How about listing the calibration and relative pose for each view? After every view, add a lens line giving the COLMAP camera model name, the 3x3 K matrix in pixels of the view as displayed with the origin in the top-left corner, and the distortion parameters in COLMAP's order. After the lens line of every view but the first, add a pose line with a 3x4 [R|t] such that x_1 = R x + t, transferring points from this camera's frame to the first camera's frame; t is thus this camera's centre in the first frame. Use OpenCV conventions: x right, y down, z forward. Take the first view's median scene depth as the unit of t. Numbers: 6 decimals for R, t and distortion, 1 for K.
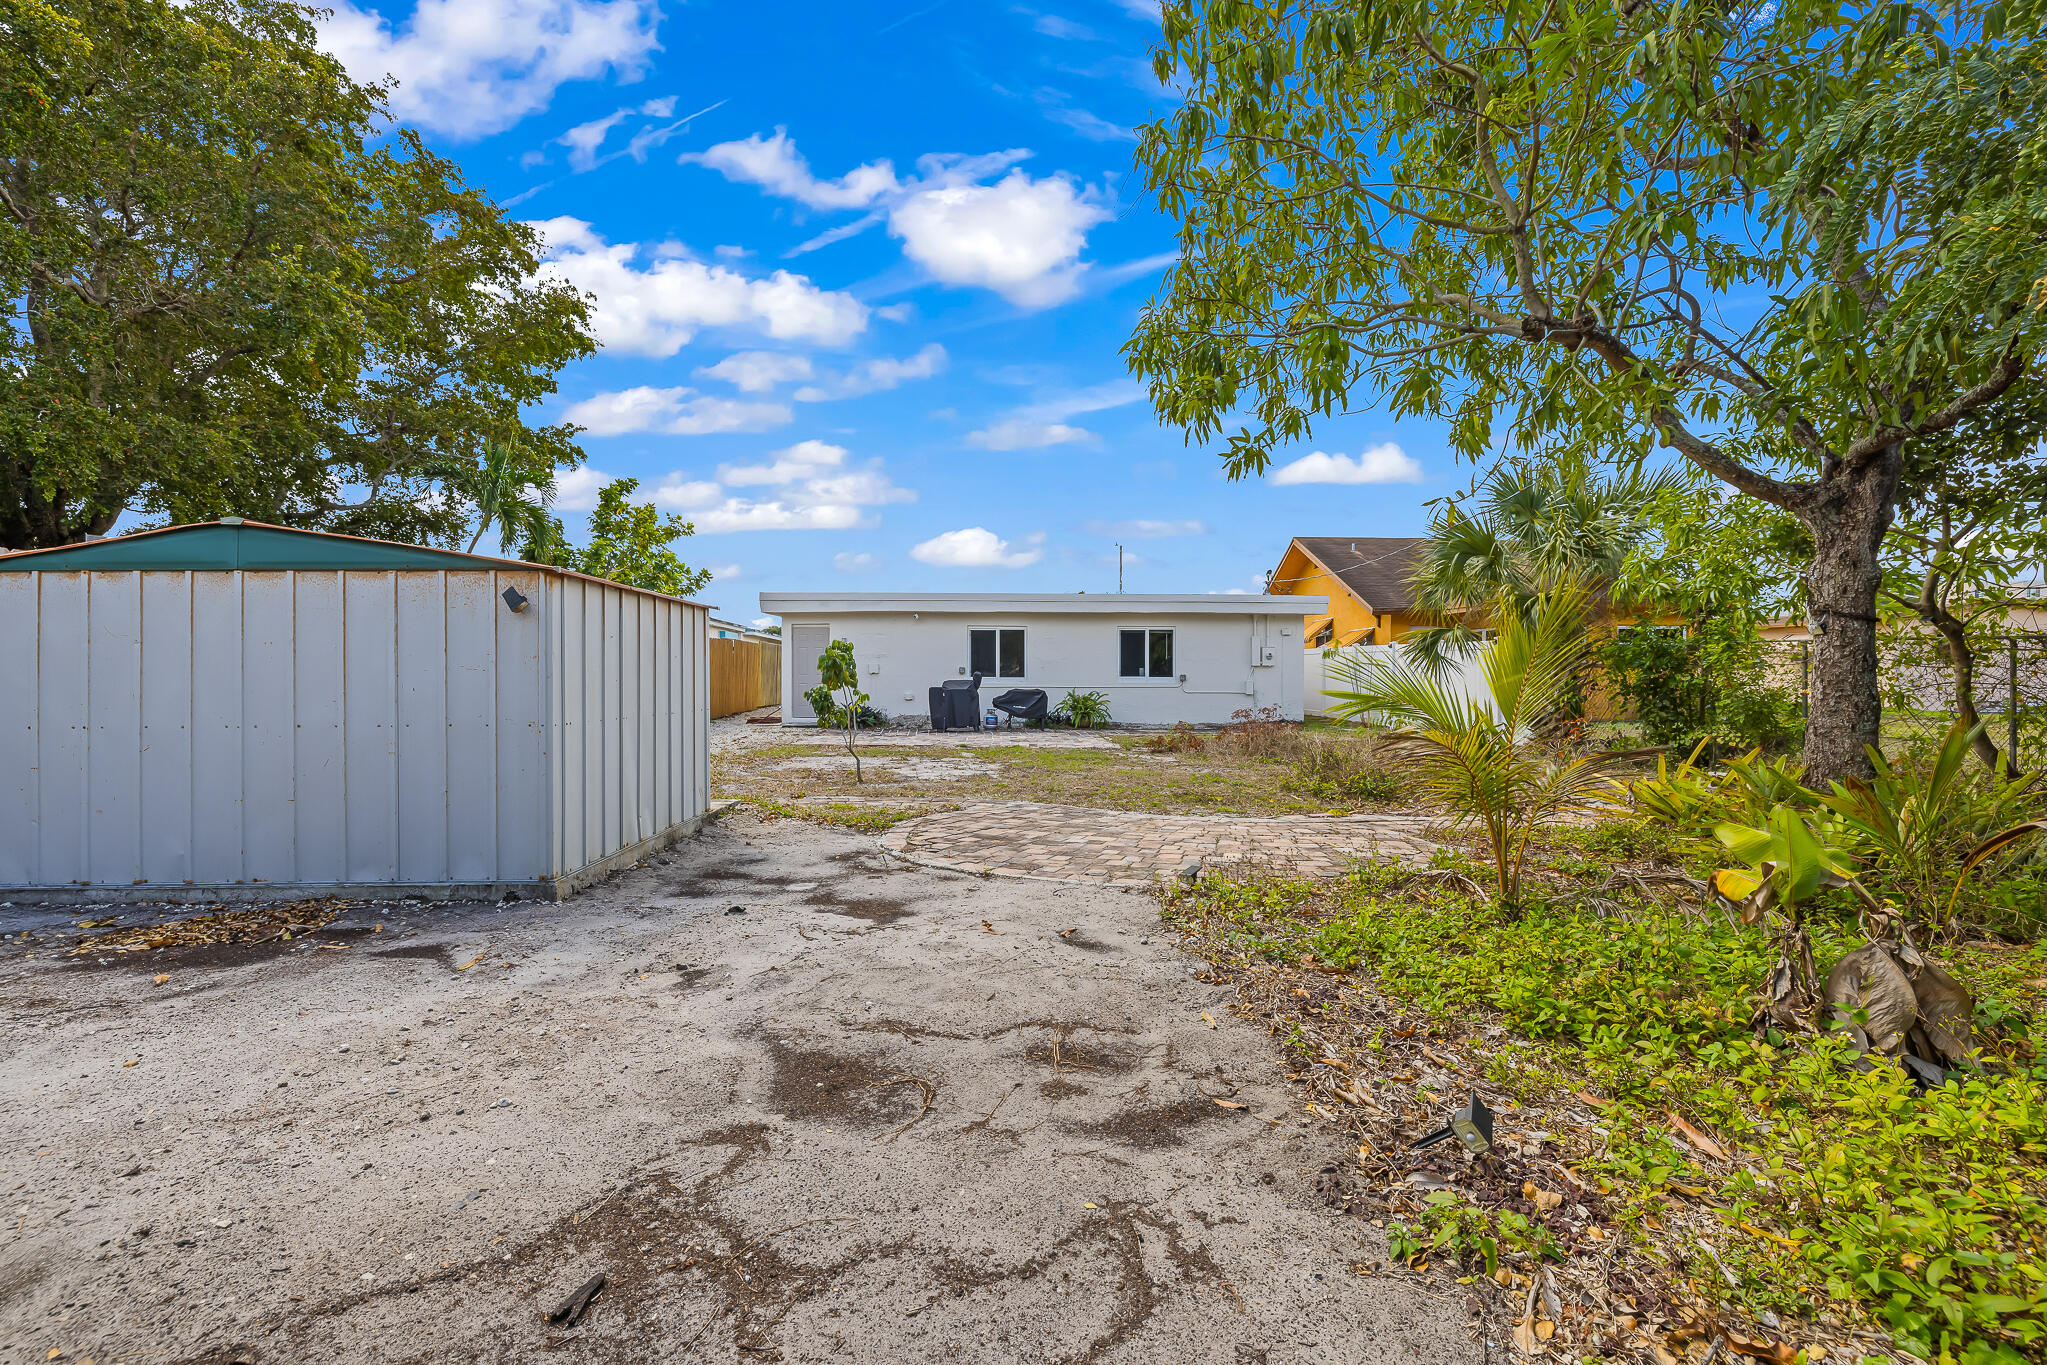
lens RADIAL K [[860.8, 0, 1023.5], [0, 860.8, 682.5], [0, 0, 1]] dist [0.000126, -0.000318]
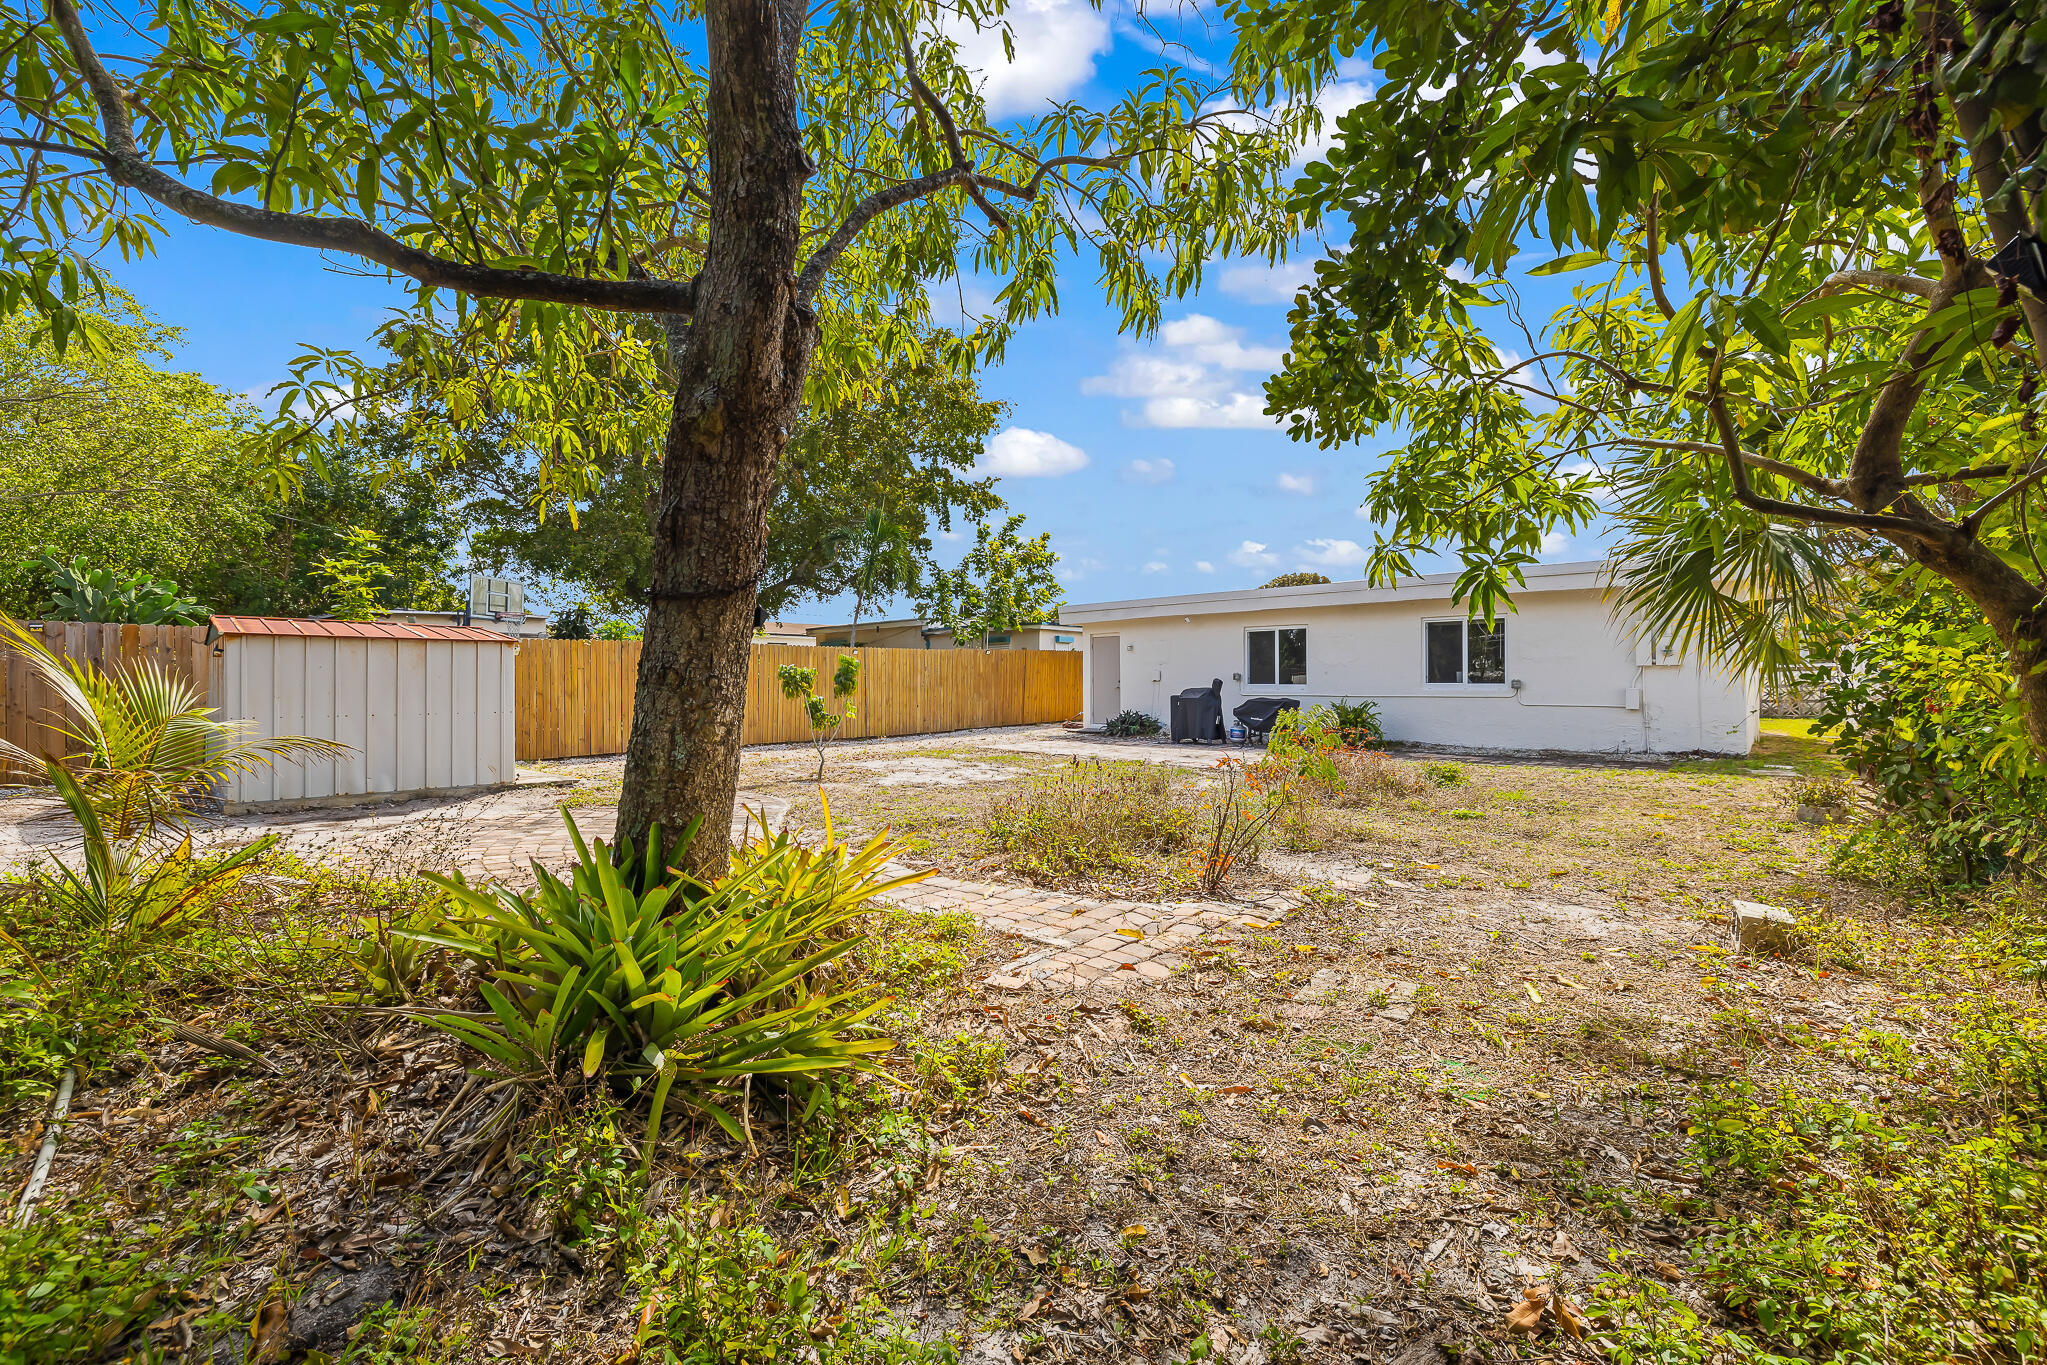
lens RADIAL K [[860.8, 0, 1023.5], [0, 860.8, 682.5], [0, 0, 1]] dist [0.000126, -0.000318]
pose [[0.676024, 0.000135, -0.736879, 0.438163], [0.002502, 0.999994, 0.002479, -0.010141], [0.736875, -0.003519, 0.676020, 0.216716]]
